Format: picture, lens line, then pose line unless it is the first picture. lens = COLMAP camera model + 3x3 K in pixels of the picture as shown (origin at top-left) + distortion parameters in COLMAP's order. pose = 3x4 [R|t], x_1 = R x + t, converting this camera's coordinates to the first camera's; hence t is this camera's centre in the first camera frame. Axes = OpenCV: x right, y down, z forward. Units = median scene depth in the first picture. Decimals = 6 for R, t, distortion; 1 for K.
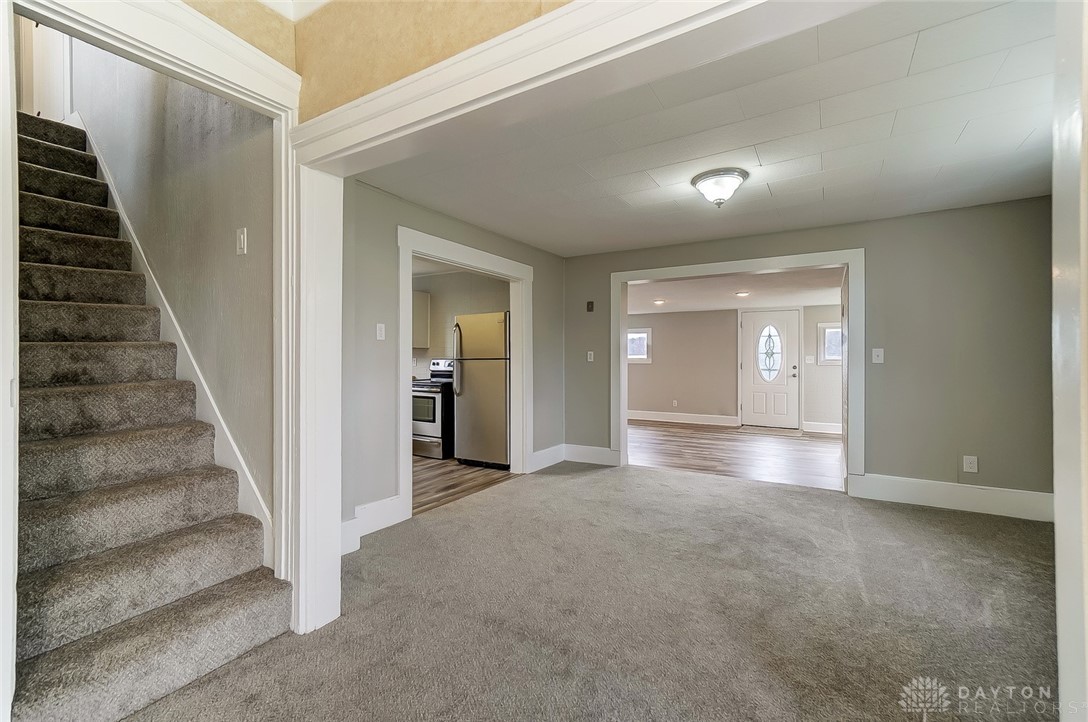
lens RADIAL K [[477.4, 0, 539.6], [0, 477.4, 357.3], [0, 0, 1]] dist [-0.016486, 0.016411]
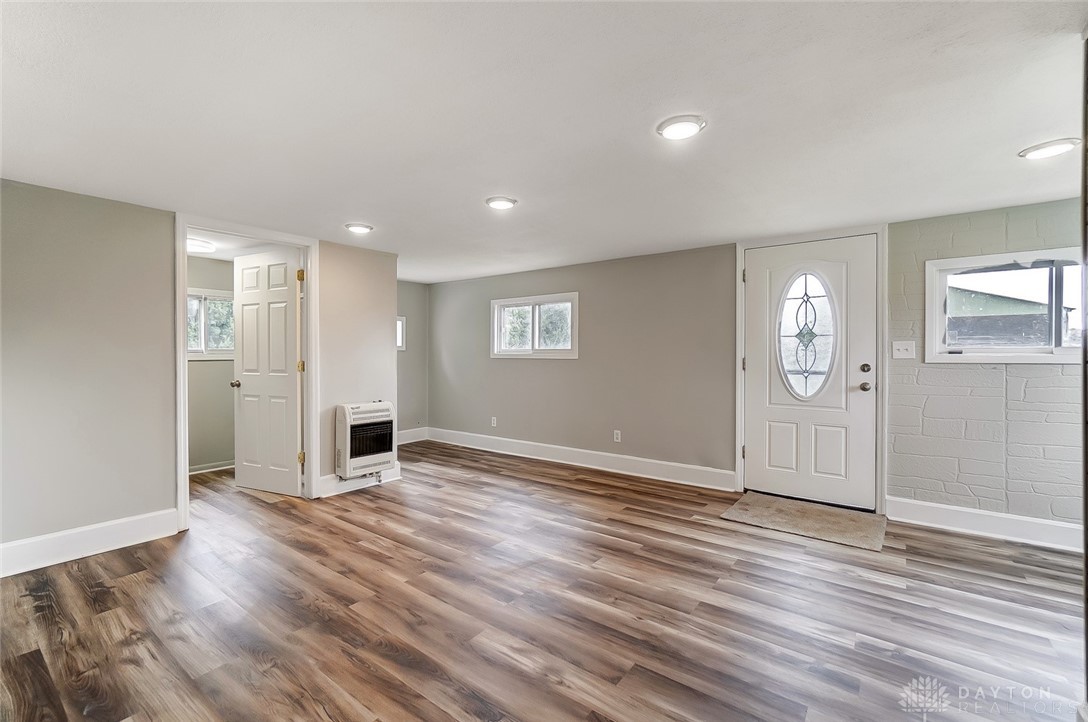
lens RADIAL K [[477.4, 0, 539.6], [0, 477.4, 357.3], [0, 0, 1]] dist [-0.016486, 0.016411]
pose [[0.993711, 0.001081, -0.111970, 0.479980], [0.000159, 0.999939, 0.011061, 0.011181], [0.111975, -0.011009, 0.993650, 0.889414]]
